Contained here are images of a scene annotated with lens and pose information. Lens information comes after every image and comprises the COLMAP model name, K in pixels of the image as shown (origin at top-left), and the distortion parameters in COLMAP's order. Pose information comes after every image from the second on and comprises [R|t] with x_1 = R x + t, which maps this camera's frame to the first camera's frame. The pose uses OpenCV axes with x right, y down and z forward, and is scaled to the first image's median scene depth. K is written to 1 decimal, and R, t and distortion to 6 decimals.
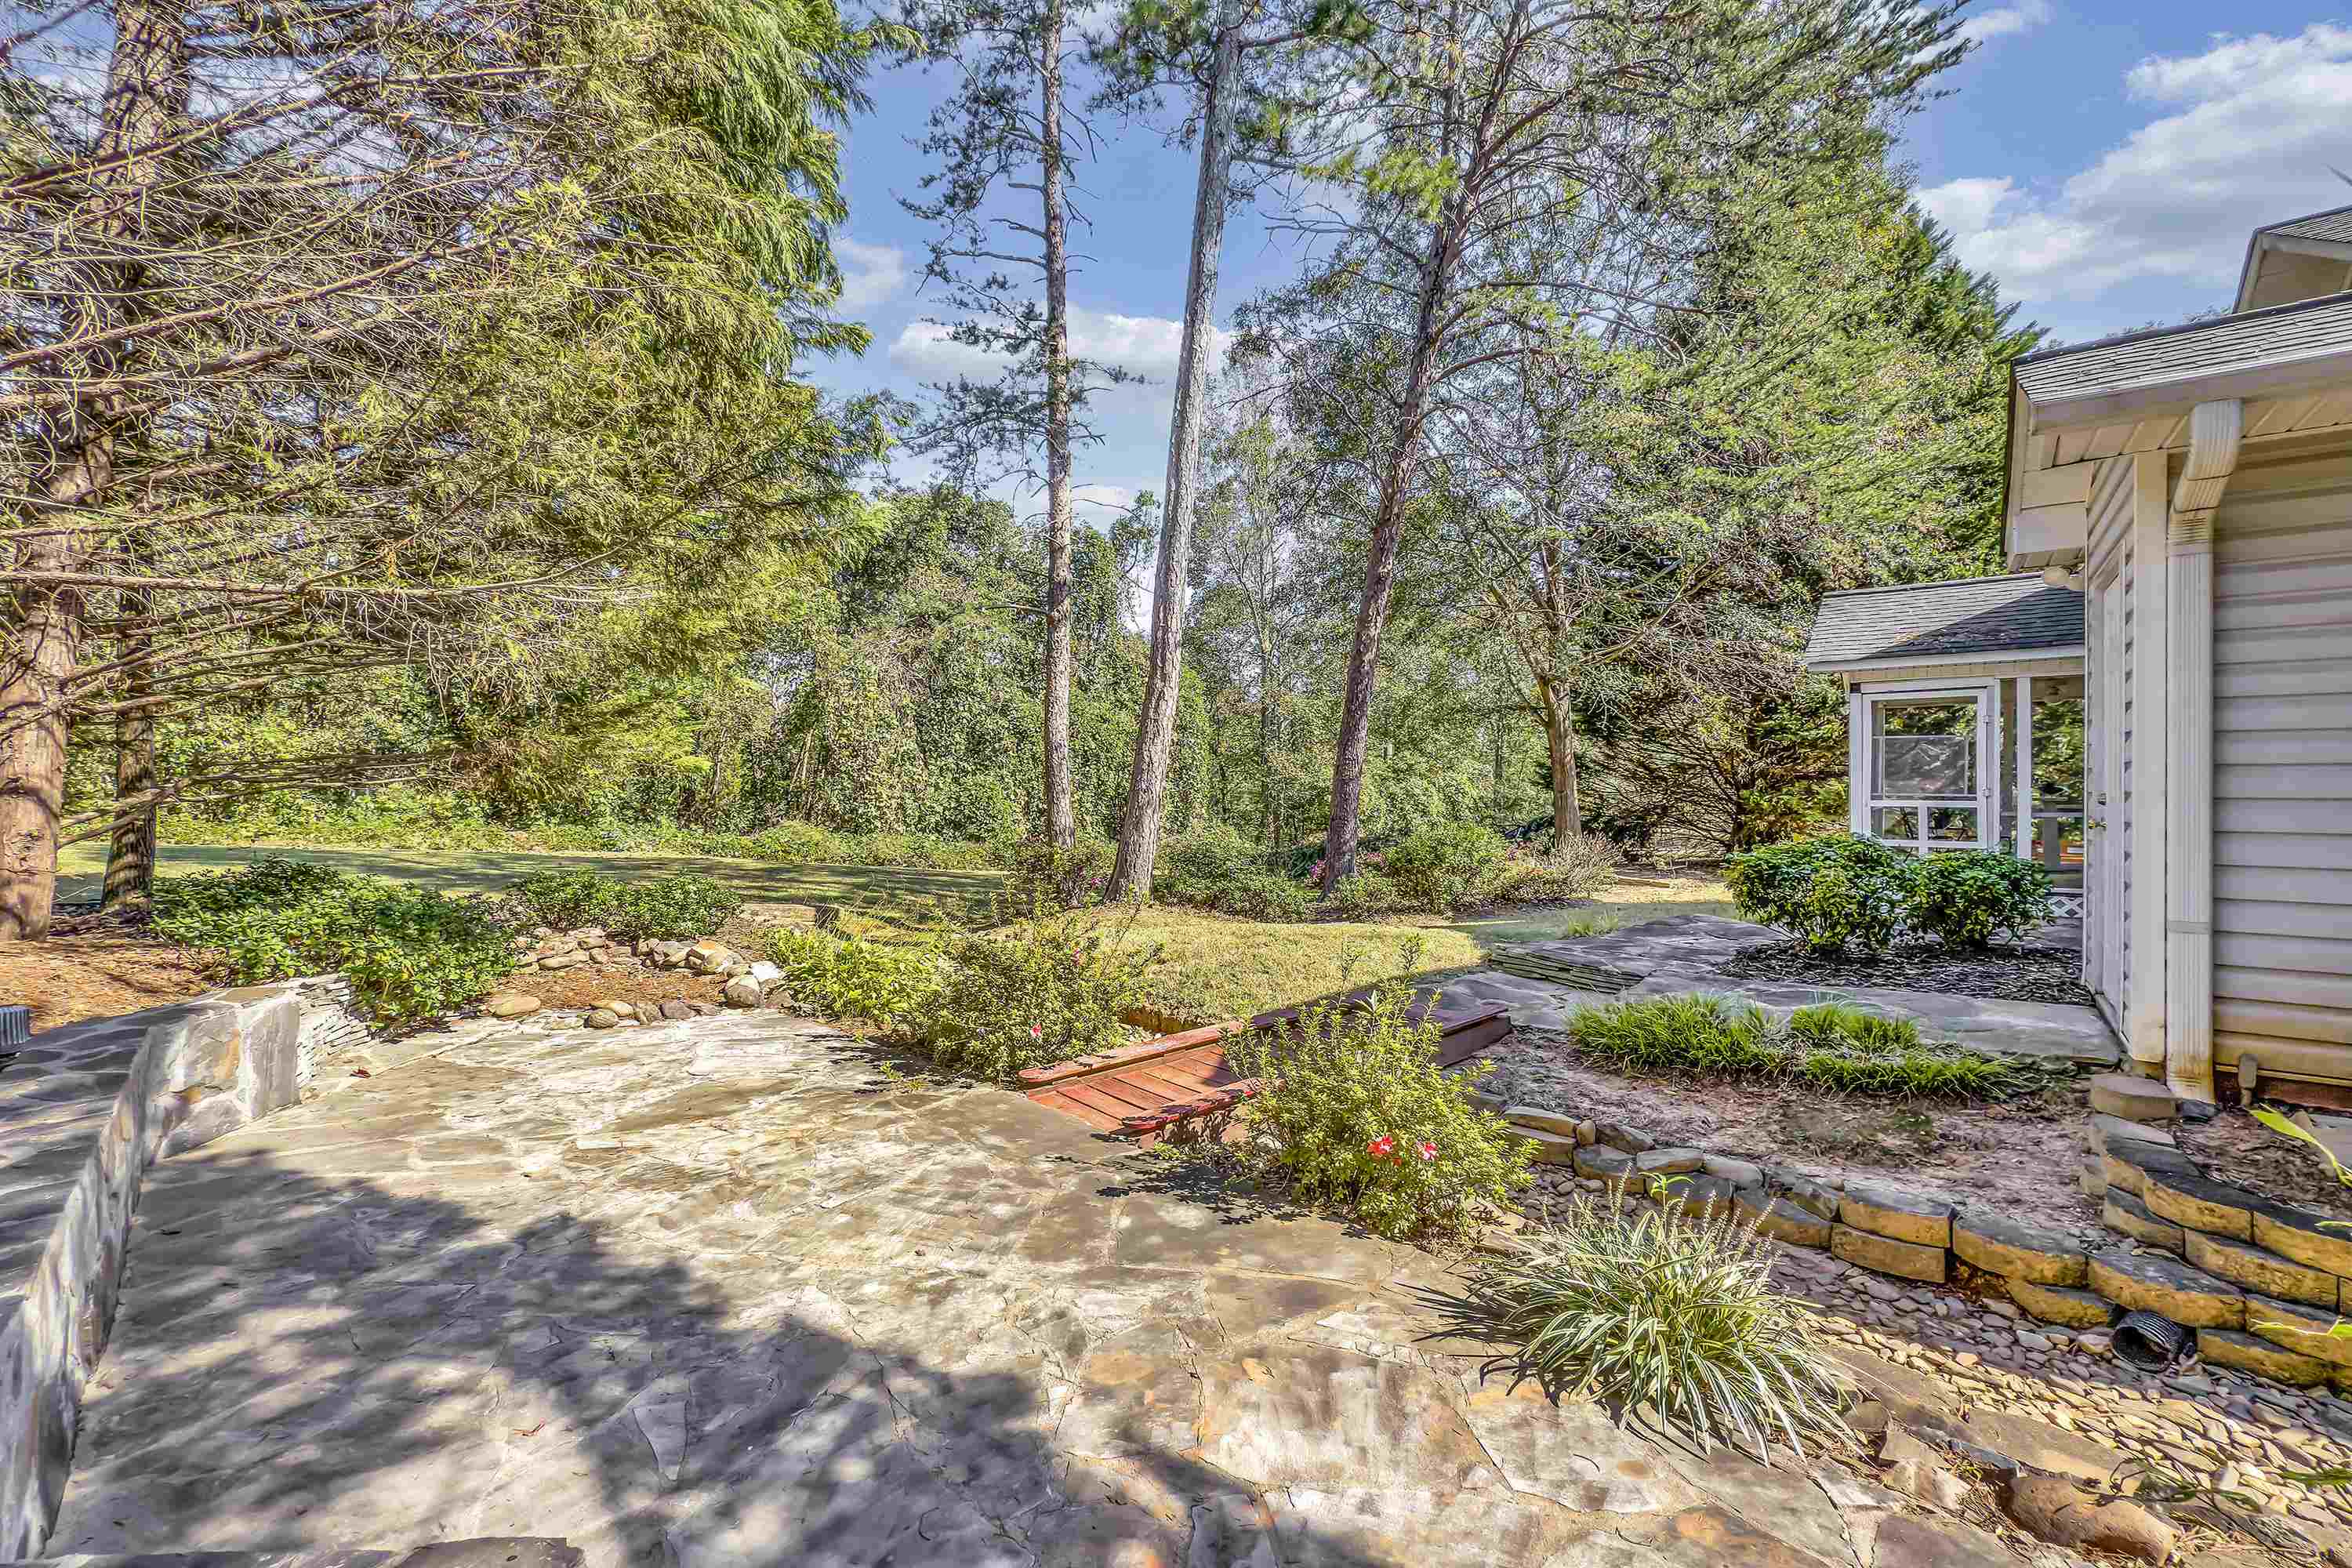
lens RADIAL K [[1009.0, 0, 1177.5], [0, 1009.0, 783.8], [0, 0, 1]] dist [-0.003773, -0.000363]
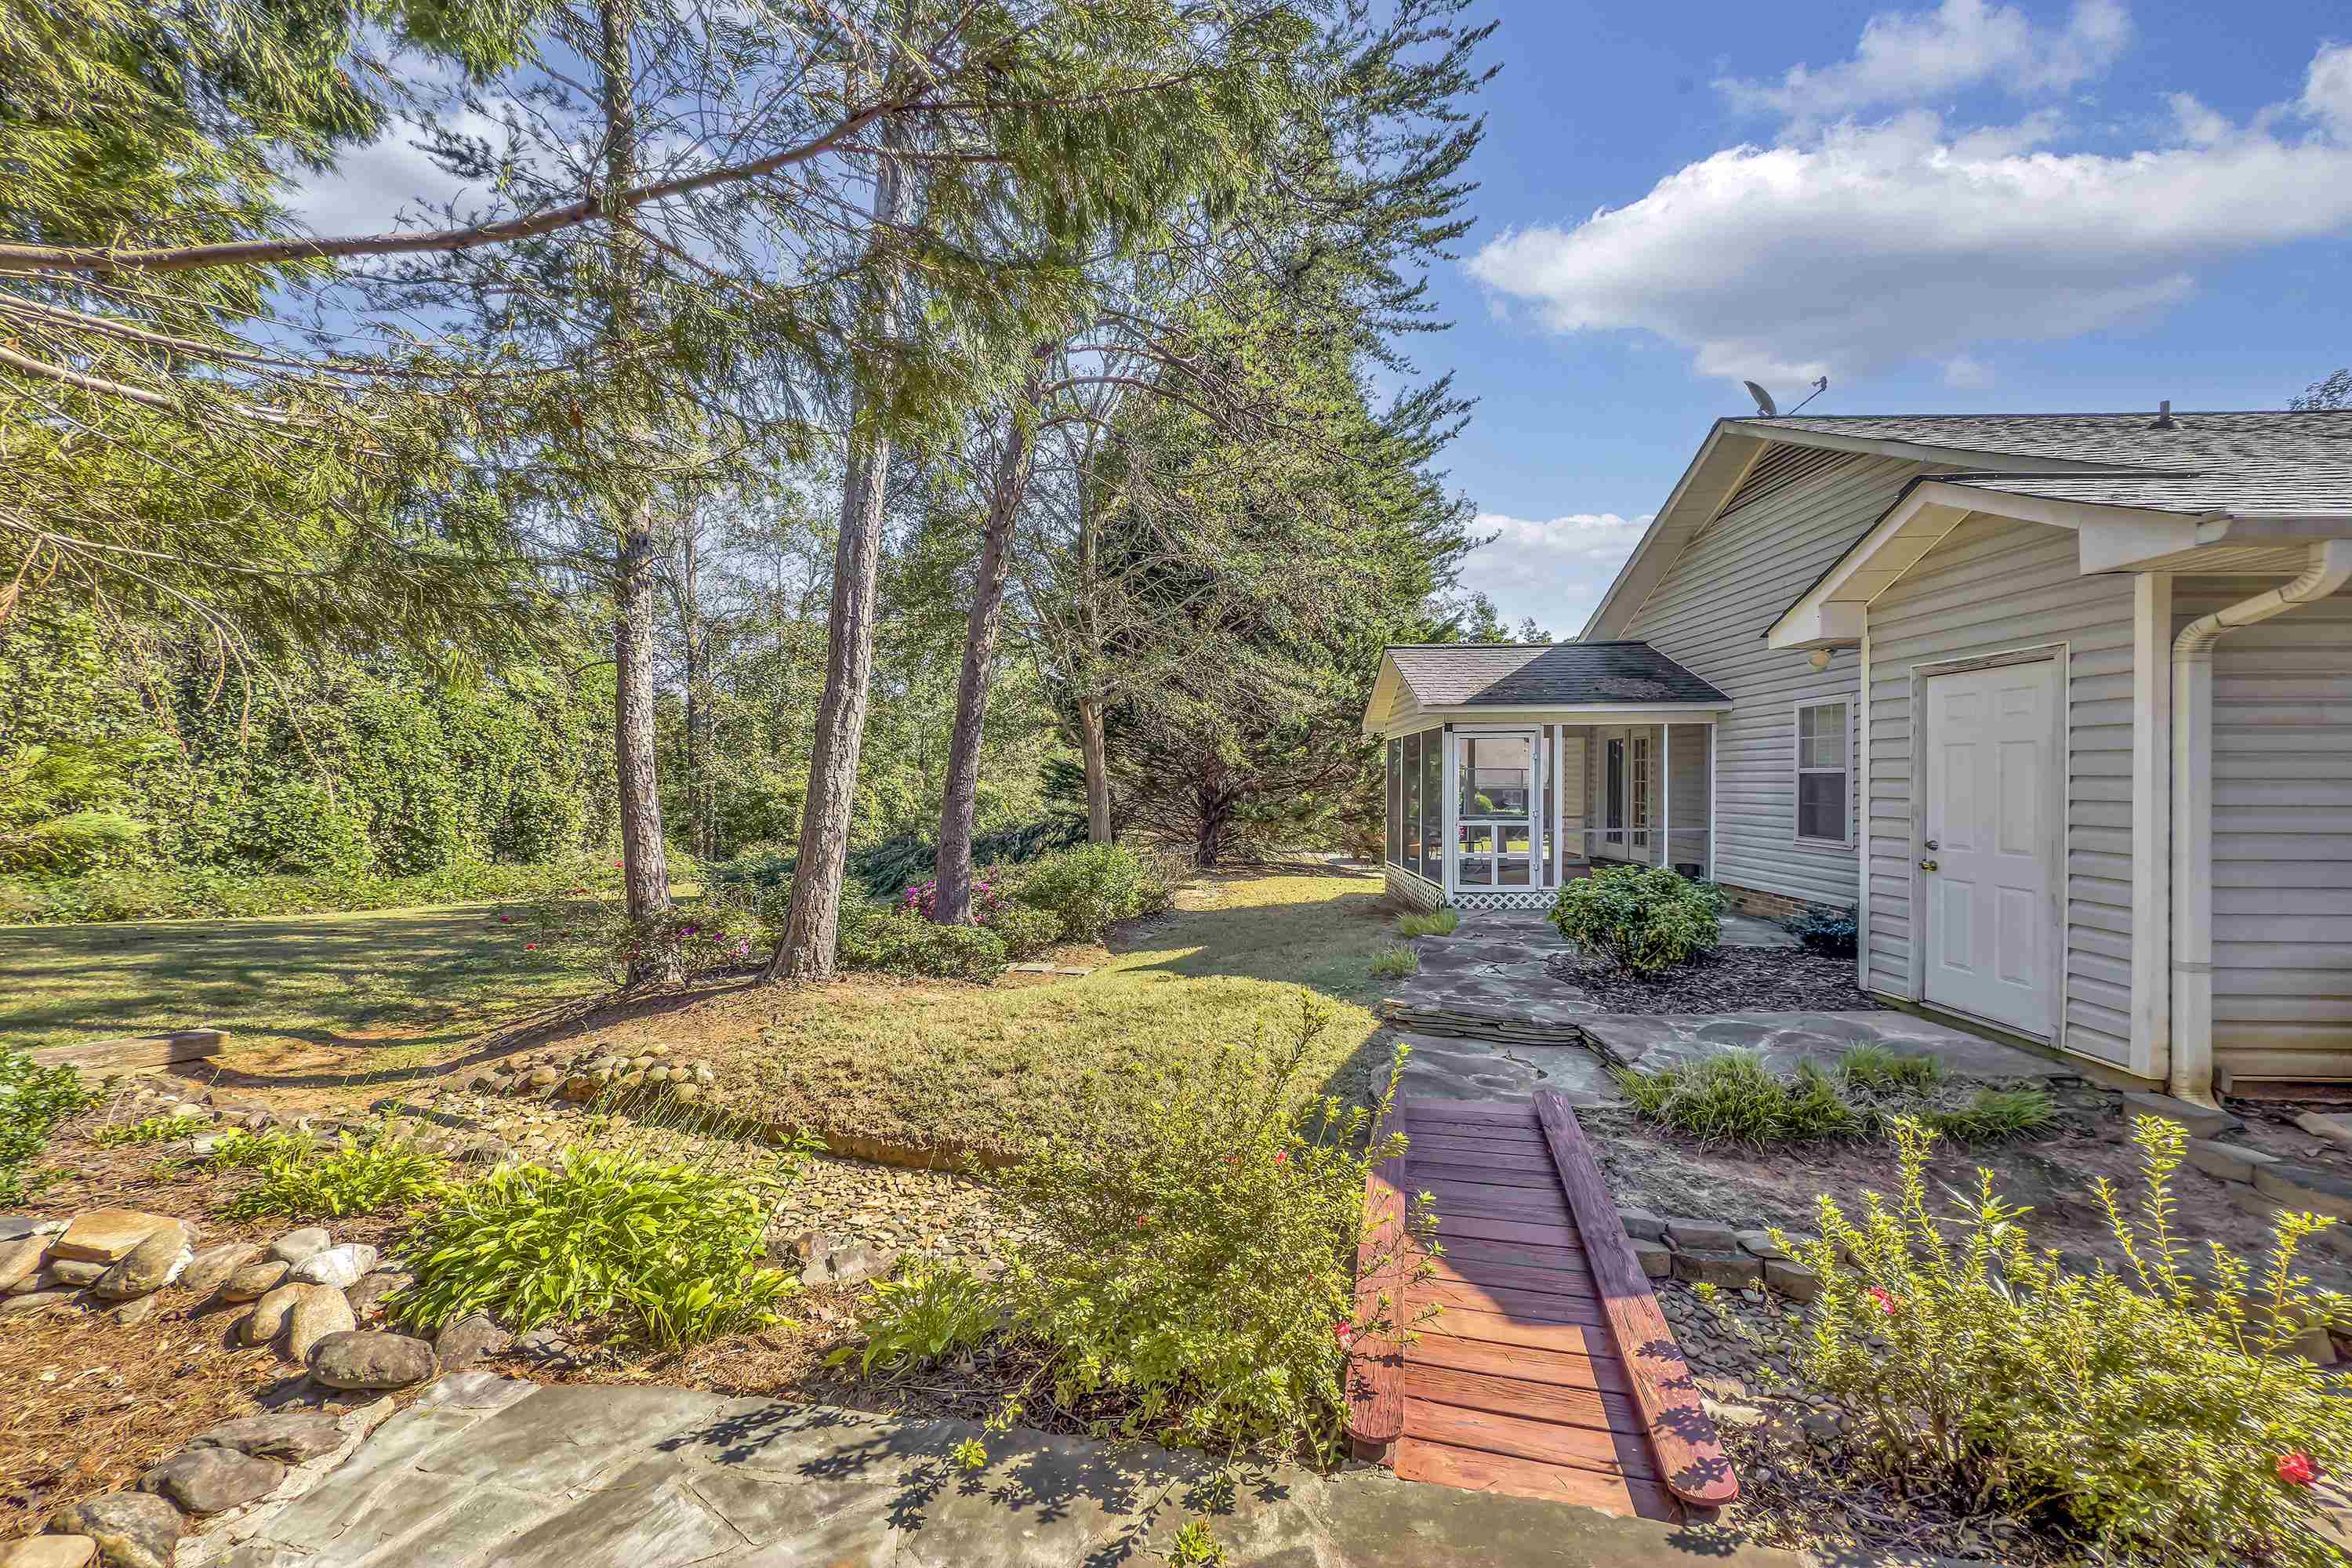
lens RADIAL K [[933.0, 0, 1176.2], [0, 933.0, 779.2], [0, 0, 1]] dist [-0.002752, 0.000448]
pose [[0.819010, 0.001411, 0.573778, -0.217747], [0.001393, 0.999989, -0.004448, -0.027128], [-0.573778, 0.004443, 0.818999, 0.262025]]
